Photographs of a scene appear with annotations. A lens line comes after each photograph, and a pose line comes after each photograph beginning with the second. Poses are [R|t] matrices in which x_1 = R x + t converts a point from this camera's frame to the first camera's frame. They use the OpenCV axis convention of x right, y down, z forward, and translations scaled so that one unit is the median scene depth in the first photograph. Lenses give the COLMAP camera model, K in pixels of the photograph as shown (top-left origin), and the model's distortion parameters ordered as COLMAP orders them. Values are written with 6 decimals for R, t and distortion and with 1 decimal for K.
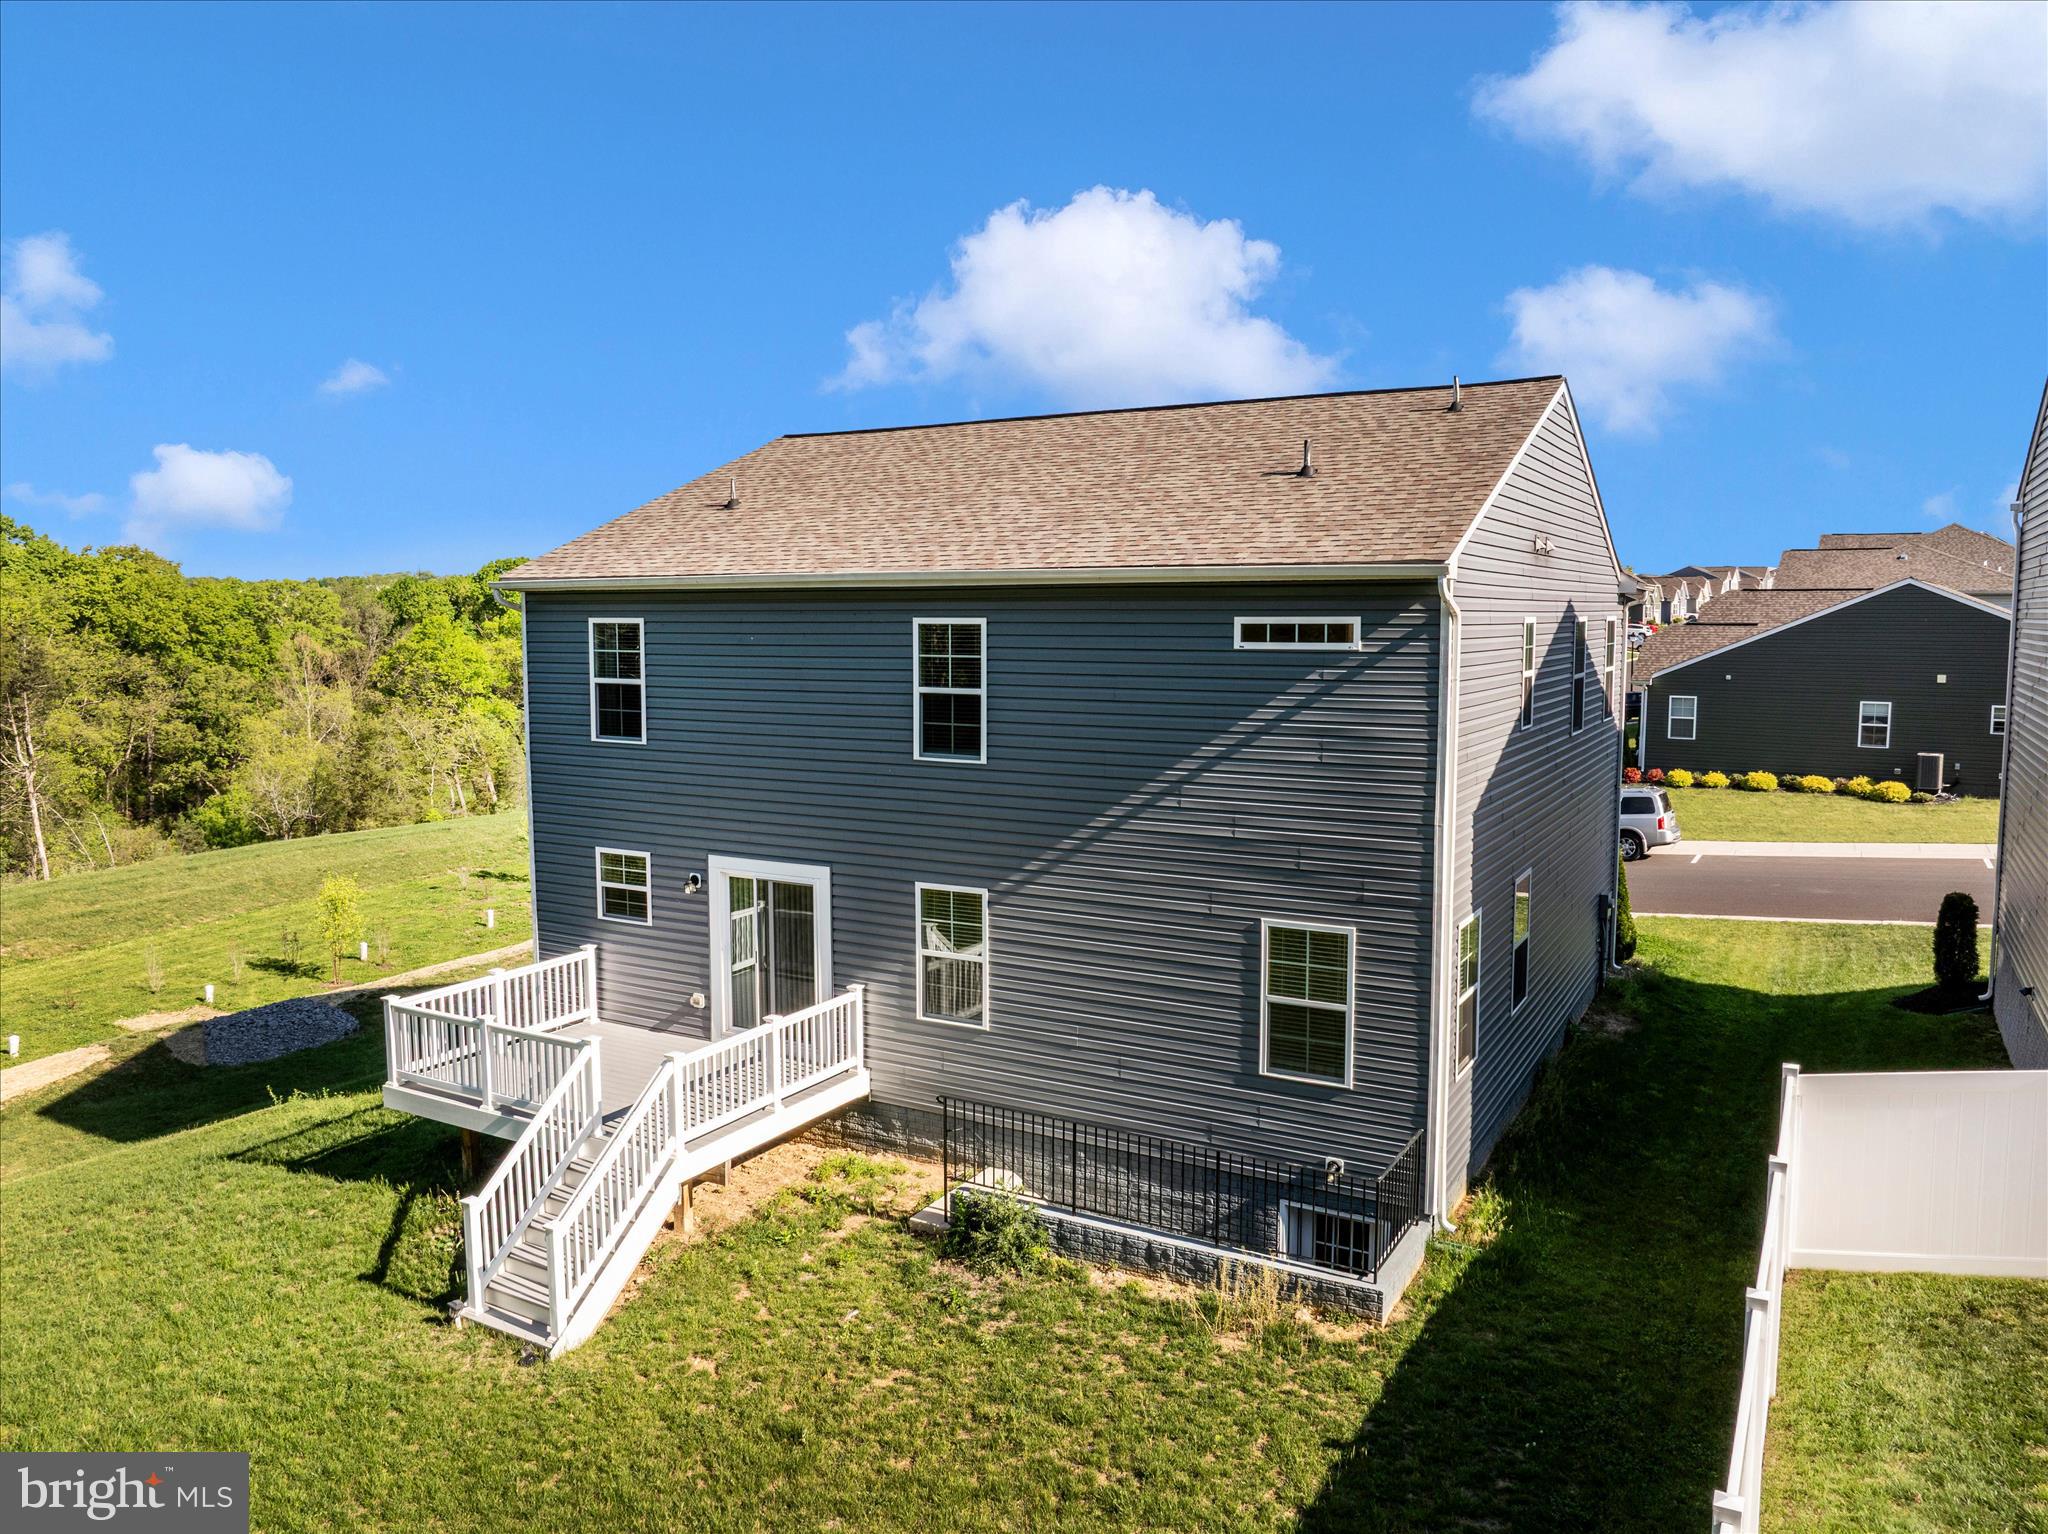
lens RADIAL K [[1448.9, 0, 1038.9], [0, 1448.9, 760.4], [0, 0, 1]] dist [-0.044280, 0.010985]
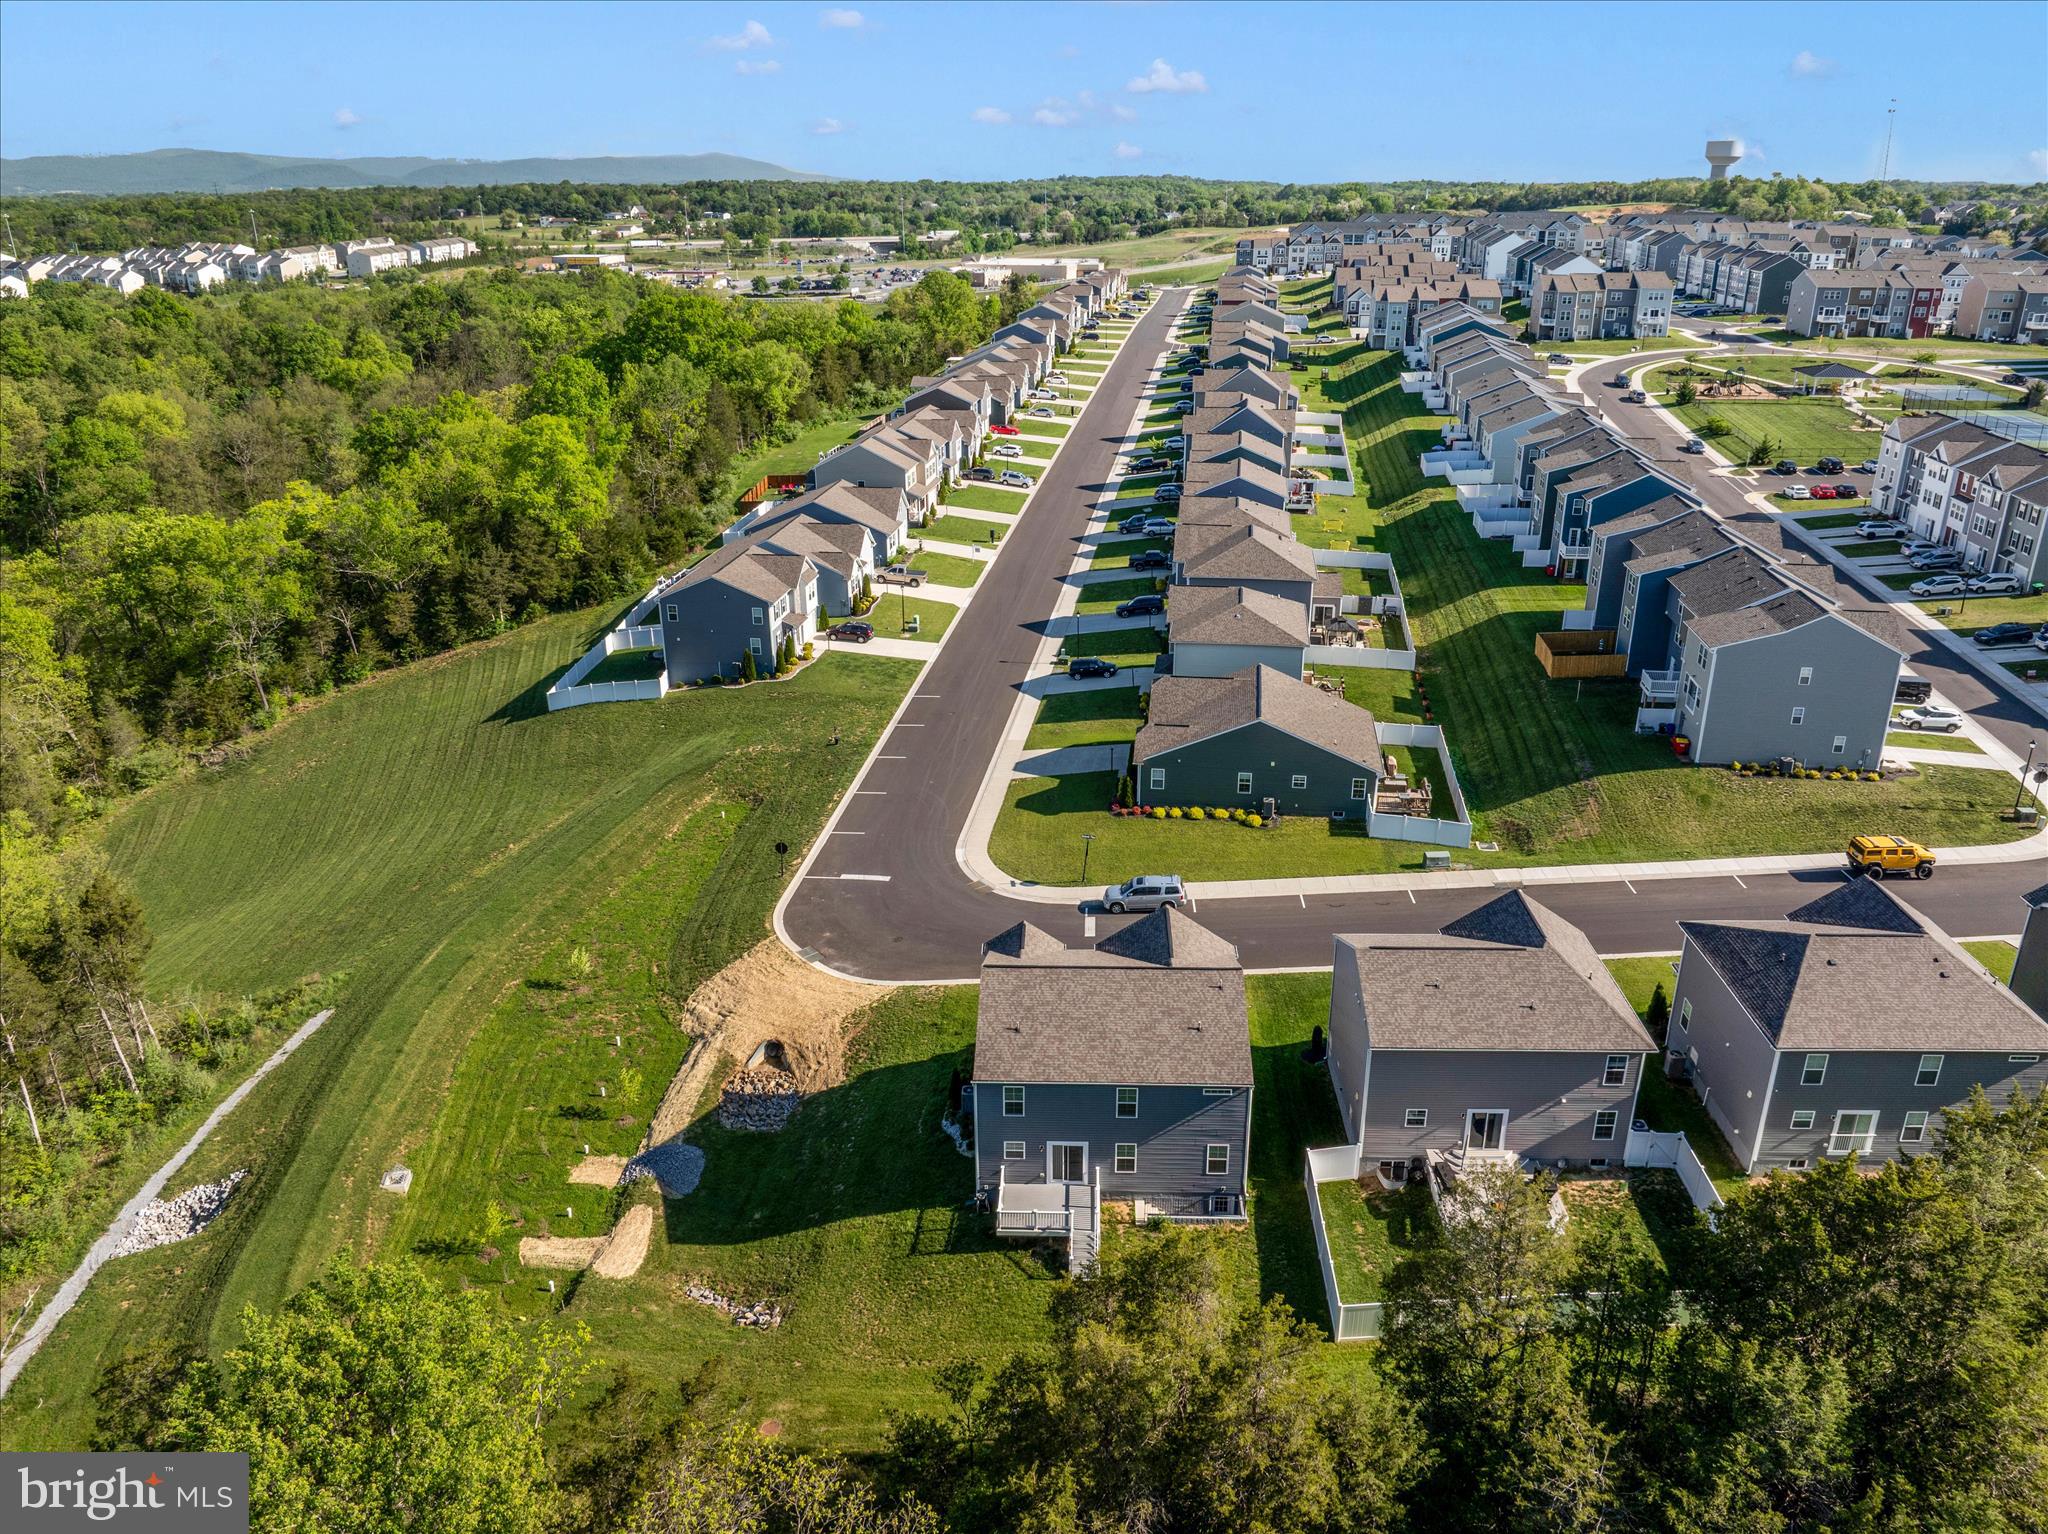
lens RADIAL K [[1448.9, 0, 1036.4], [0, 1448.9, 764.7], [0, 0, 1]] dist [-0.044280, 0.010985]
pose [[0.886866, -0.175132, 0.427549, -0.613459], [0.047531, 0.955049, 0.292612, -0.712182], [-0.459576, -0.239185, 0.855325, -0.698539]]
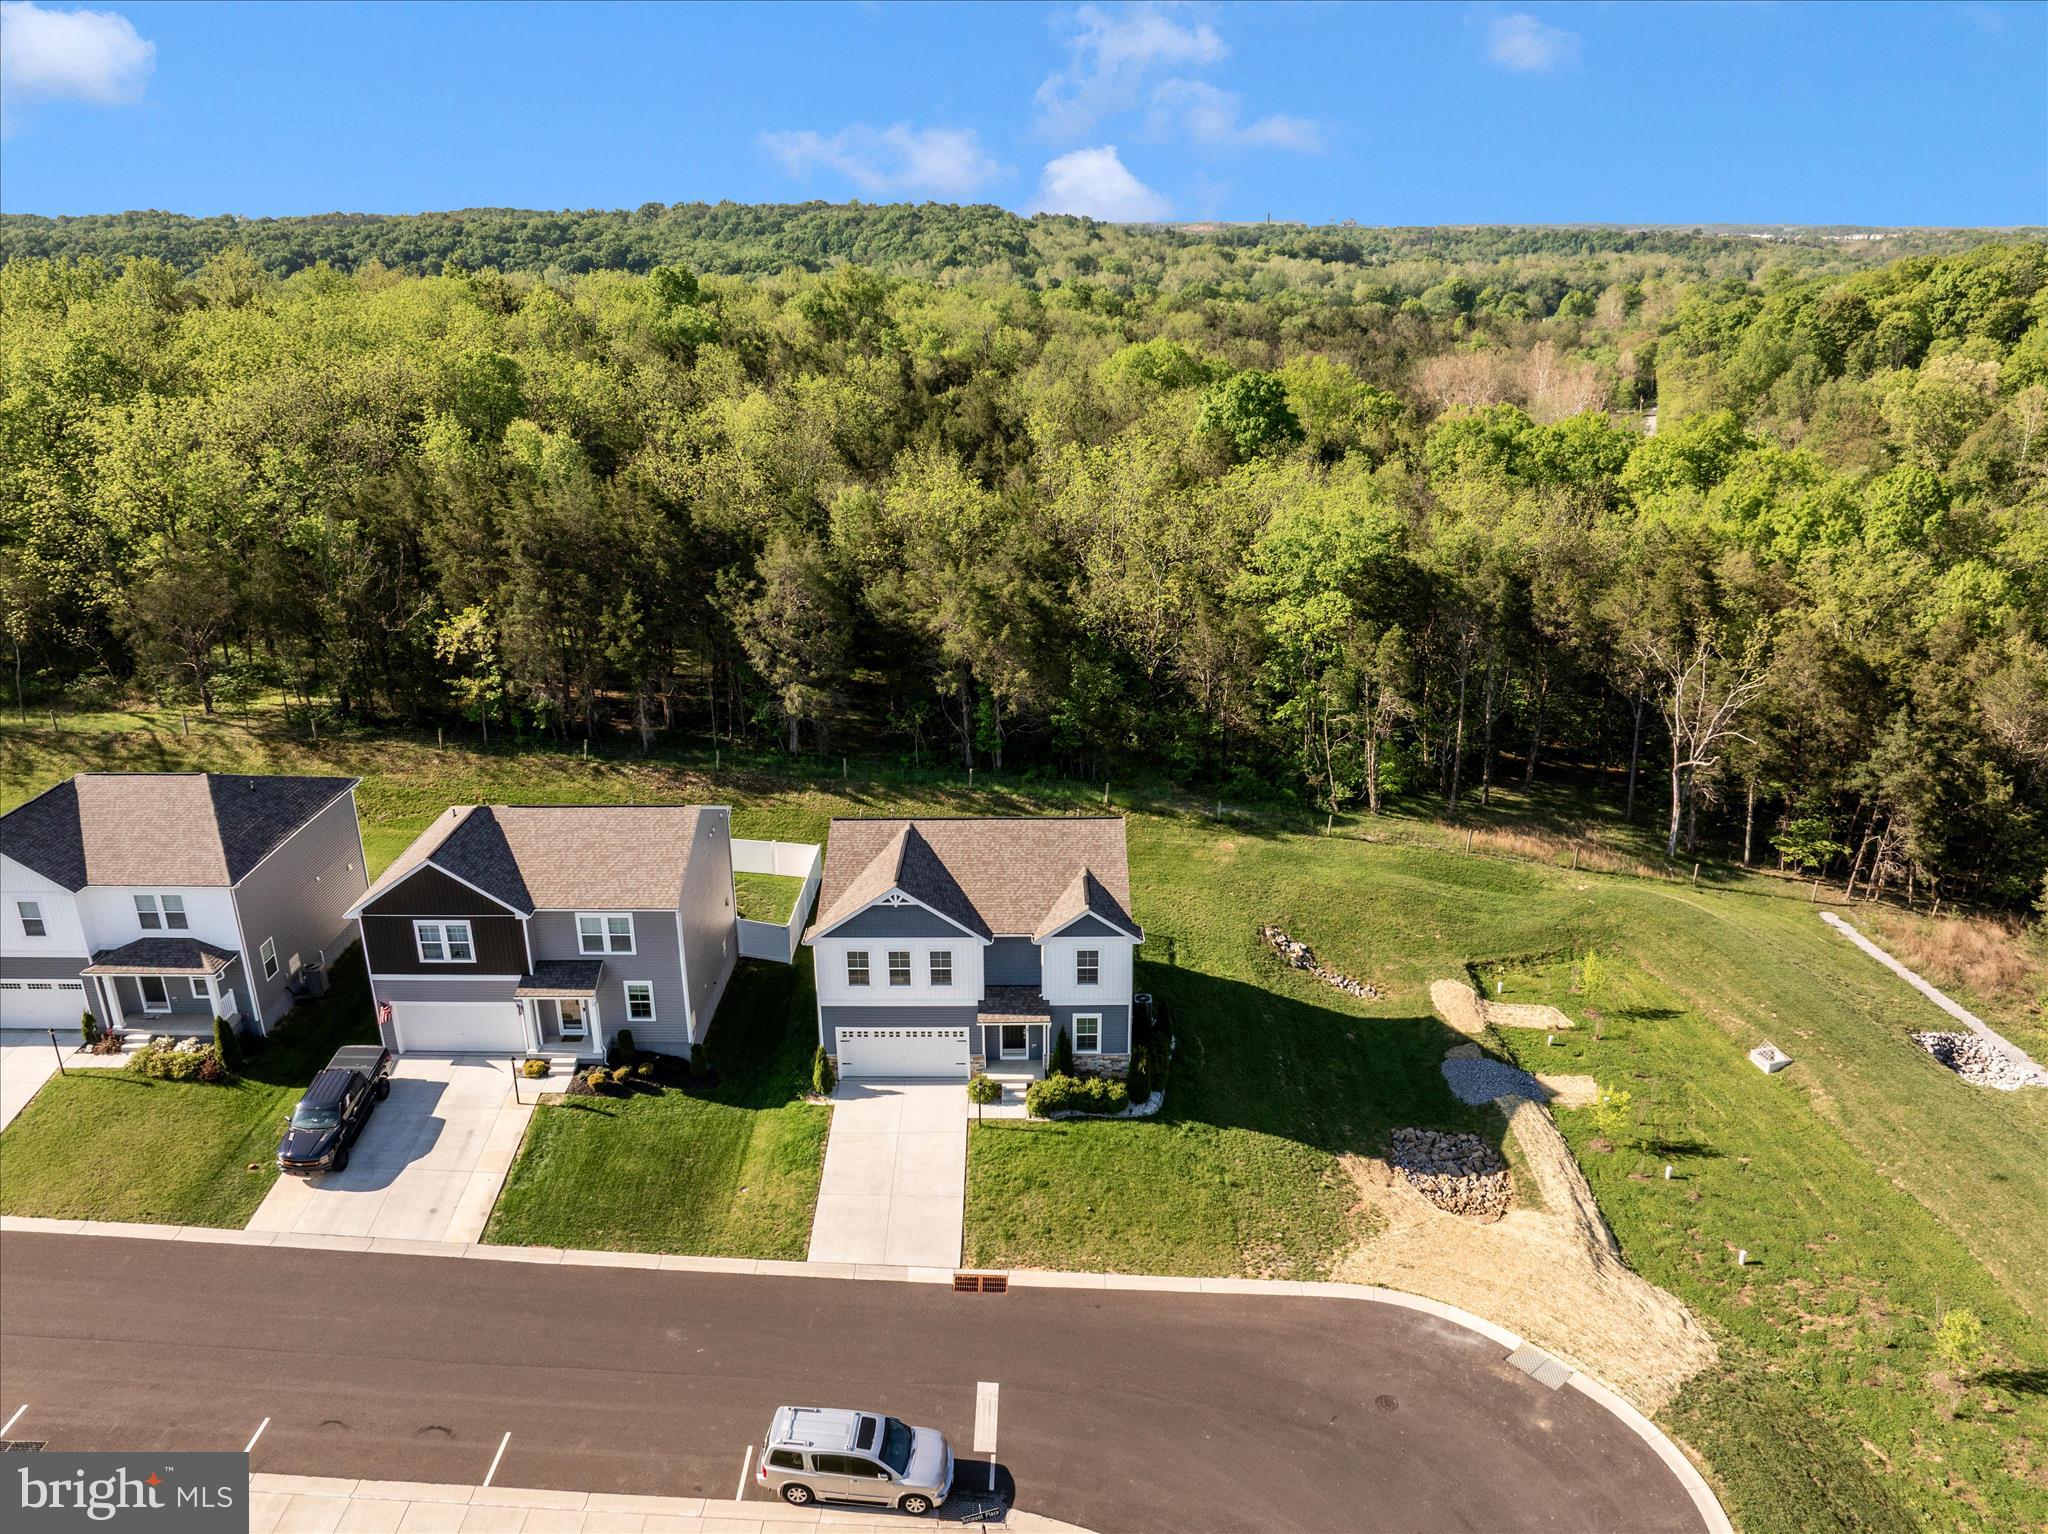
lens RADIAL K [[1448.9, 0, 1037.2], [0, 1448.9, 743.2], [0, 0, 1]] dist [-0.044280, 0.010985]
pose [[-0.871712, 0.169865, -0.459634, 0.551591], [-0.045465, 0.905911, 0.421021, -0.697853], [0.487904, 0.387906, -0.781971, 1.422354]]
